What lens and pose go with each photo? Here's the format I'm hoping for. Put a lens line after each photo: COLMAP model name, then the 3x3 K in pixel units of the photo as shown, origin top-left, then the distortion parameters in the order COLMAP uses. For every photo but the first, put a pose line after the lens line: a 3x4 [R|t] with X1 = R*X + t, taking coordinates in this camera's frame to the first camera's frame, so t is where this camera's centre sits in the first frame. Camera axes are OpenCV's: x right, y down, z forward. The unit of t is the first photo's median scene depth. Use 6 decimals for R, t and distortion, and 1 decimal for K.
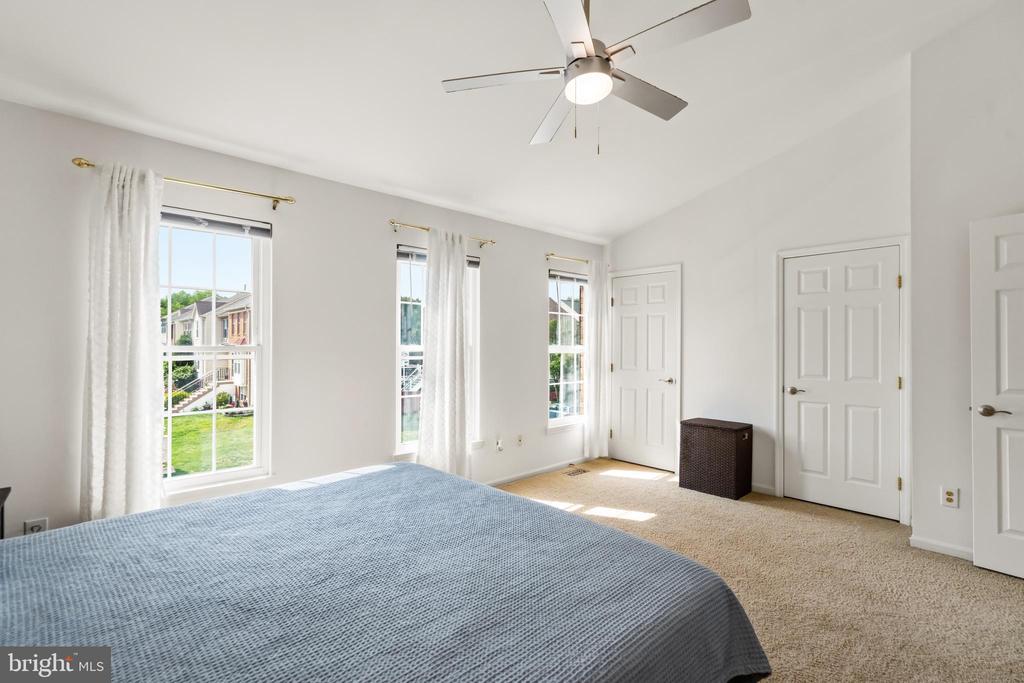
lens RADIAL K [[472.0, 0, 506.1], [0, 472.0, 339.6], [0, 0, 1]] dist [0.000196, 0.000422]
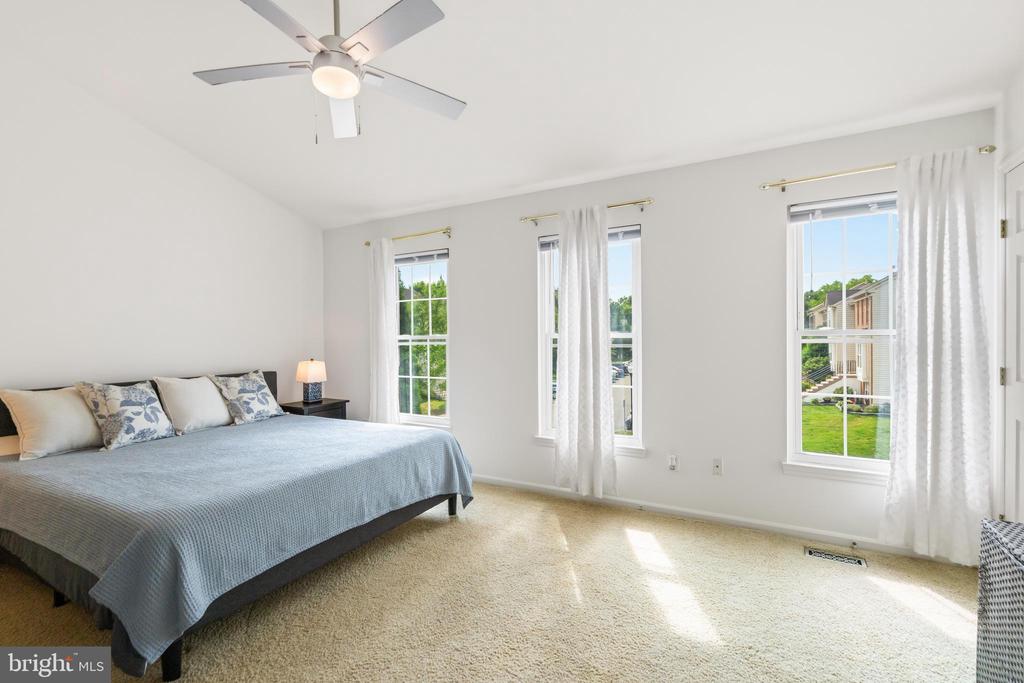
lens RADIAL K [[472.0, 0, 506.1], [0, 472.0, 339.6], [0, 0, 1]] dist [0.000196, 0.000422]
pose [[0.292988, -0.001408, -0.956115, 0.562057], [0.018947, 0.999811, 0.004334, 0.015324], [0.955928, -0.019385, 0.292960, 0.462875]]
